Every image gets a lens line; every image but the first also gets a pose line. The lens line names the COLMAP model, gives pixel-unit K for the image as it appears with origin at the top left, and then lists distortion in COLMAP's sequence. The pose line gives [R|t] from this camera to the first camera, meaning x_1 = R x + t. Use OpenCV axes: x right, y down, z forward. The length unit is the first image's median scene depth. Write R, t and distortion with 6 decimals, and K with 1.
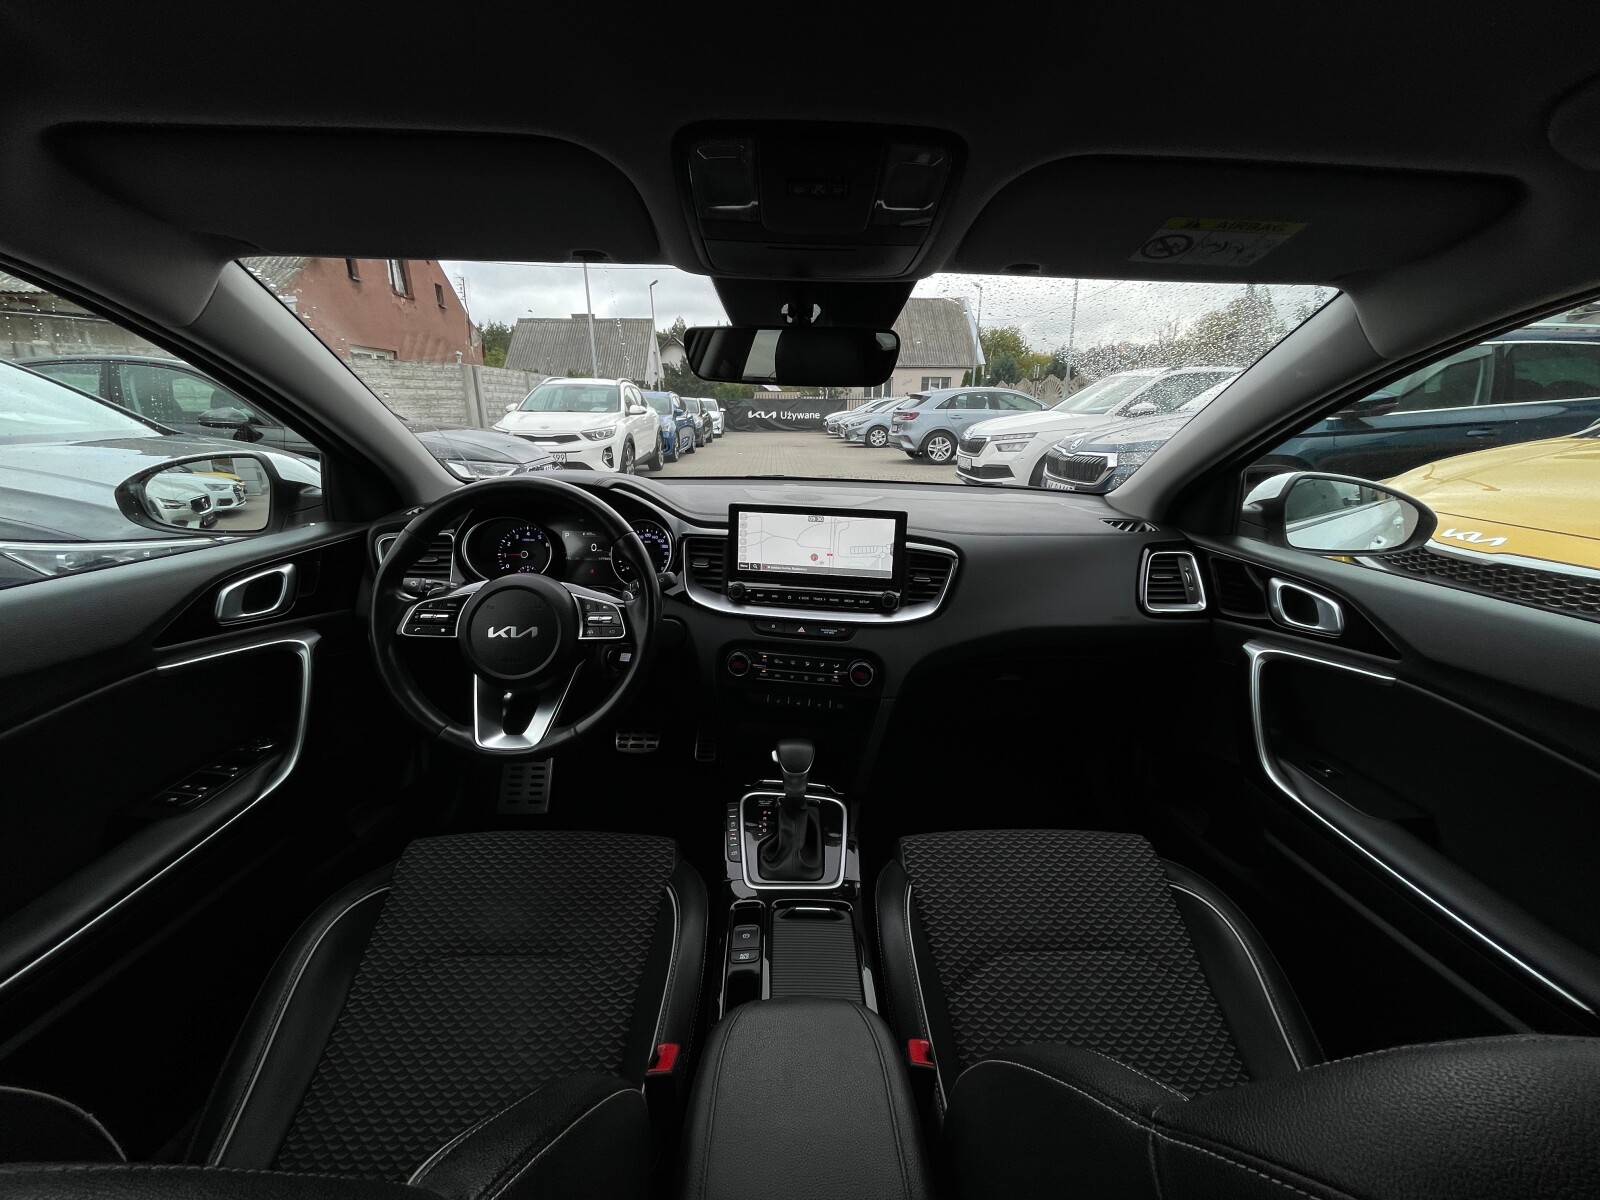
lens RADIAL K [[649.2, 0, 797.4], [0, 649.2, 600.2], [0, 0, 1]] dist [-0.001769, 0.003055]
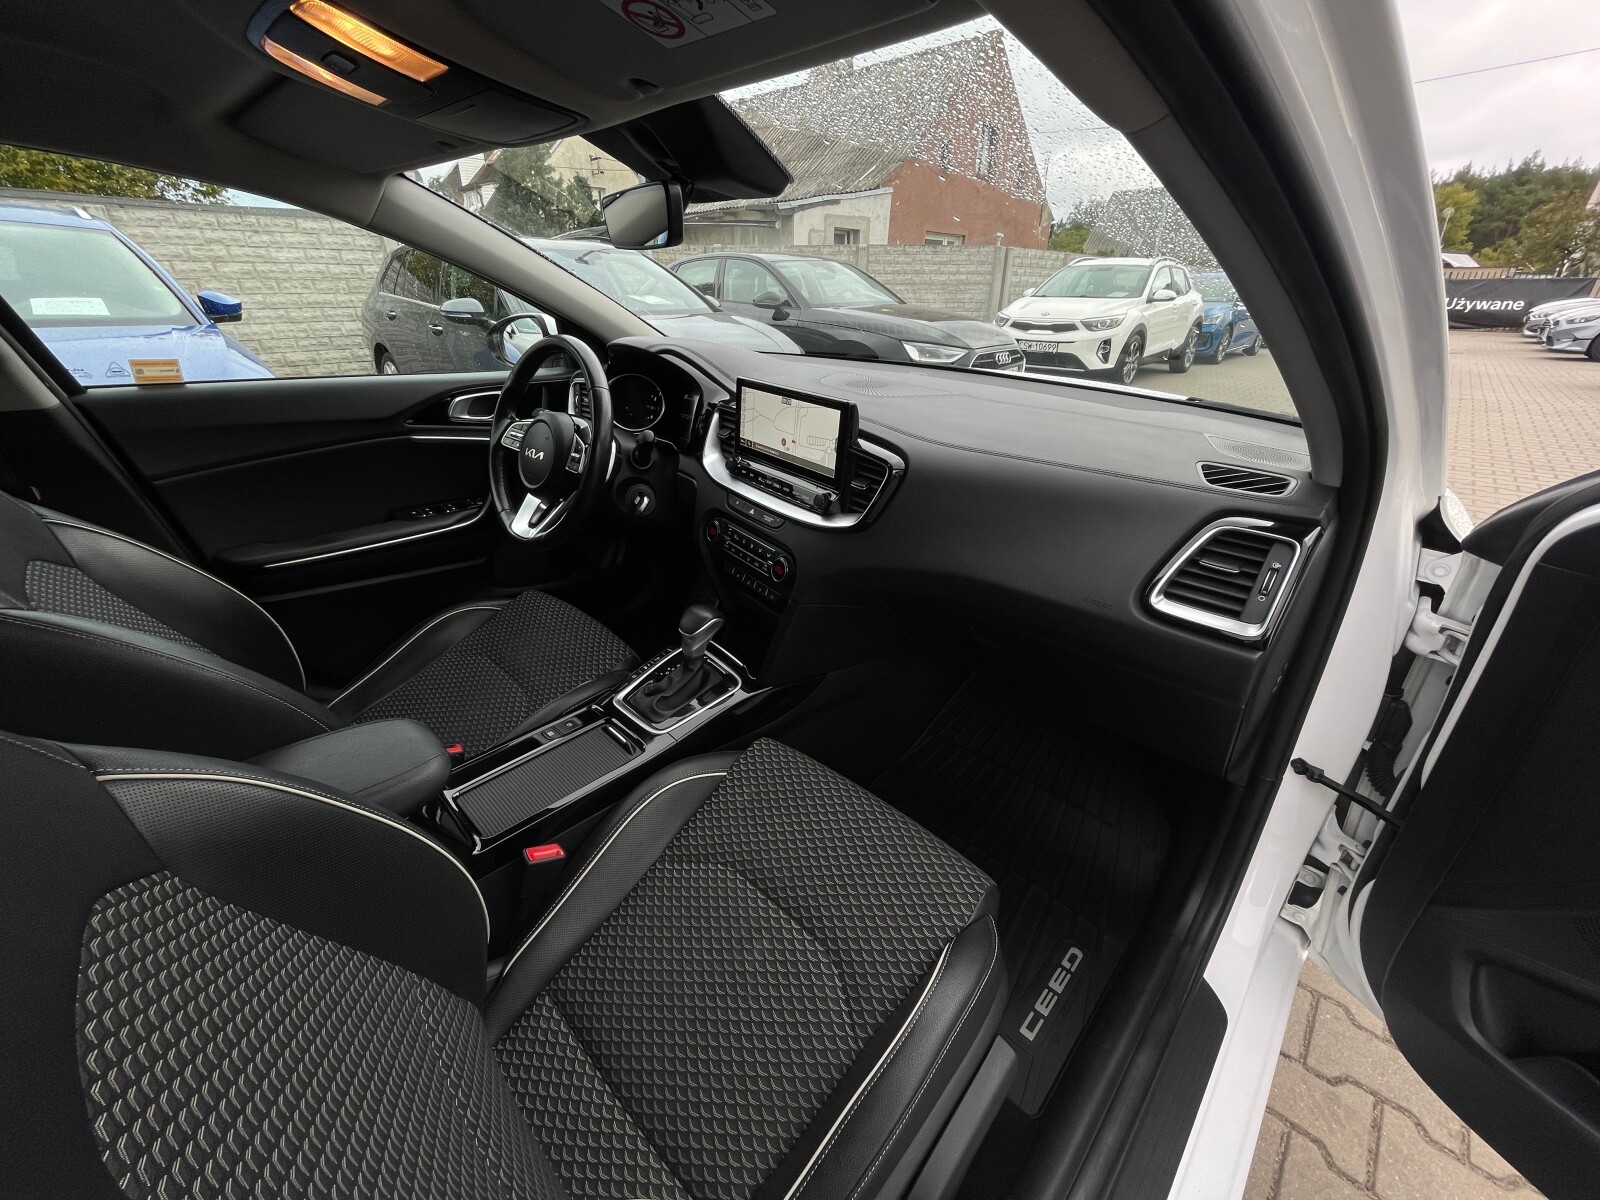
lens RADIAL K [[649.2, 0, 807.0], [0, 649.2, 604.7], [0, 0, 1]] dist [-0.001769, 0.003055]
pose [[0.701858, 0.308220, -0.642181, 0.708127], [-0.204246, 0.950762, 0.233099, -0.065093], [0.682407, -0.032440, 0.730253, 0.296185]]
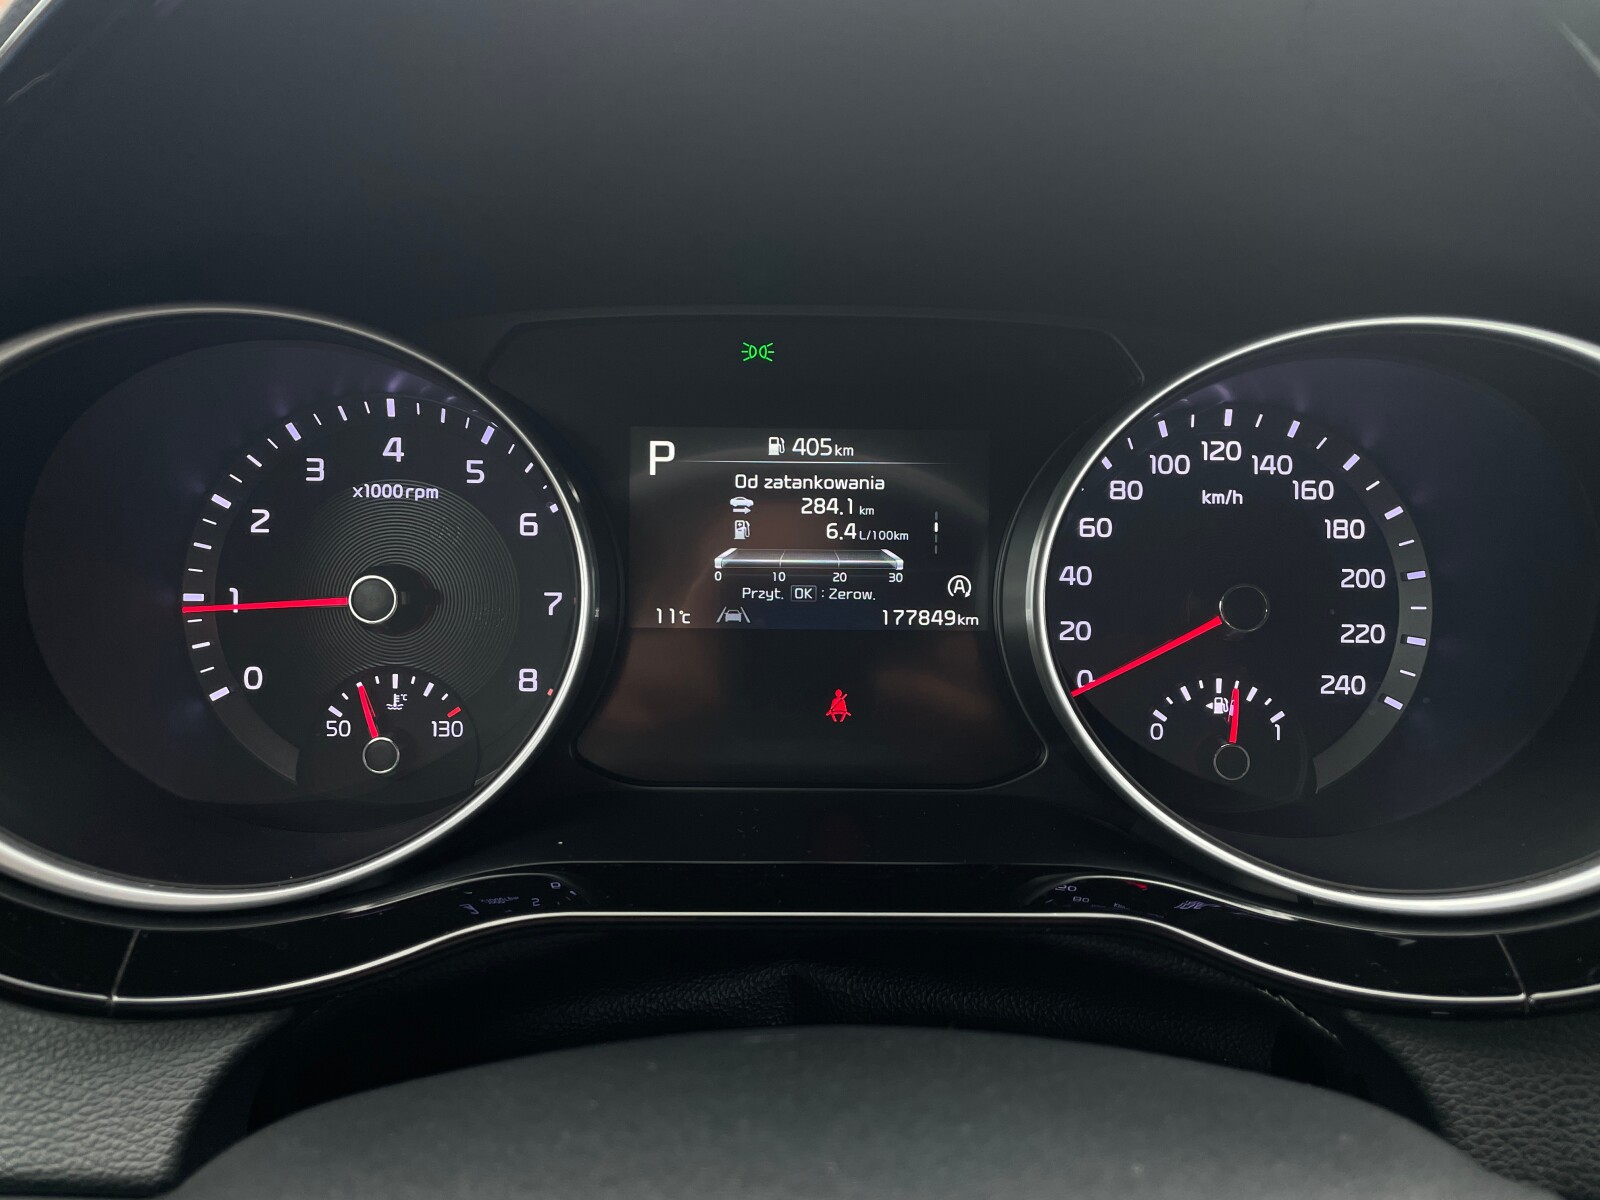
lens RADIAL K [[1219.0, 0, 788.4], [0, 1219.0, 583.8], [0, 0, 1]] dist [0.095445, -0.129503]
pose [[0.999407, -0.004795, -0.034096, -0.337001], [0.005980, 0.999378, 0.034753, -0.086172], [0.033908, -0.034936, 0.998814, 0.772989]]
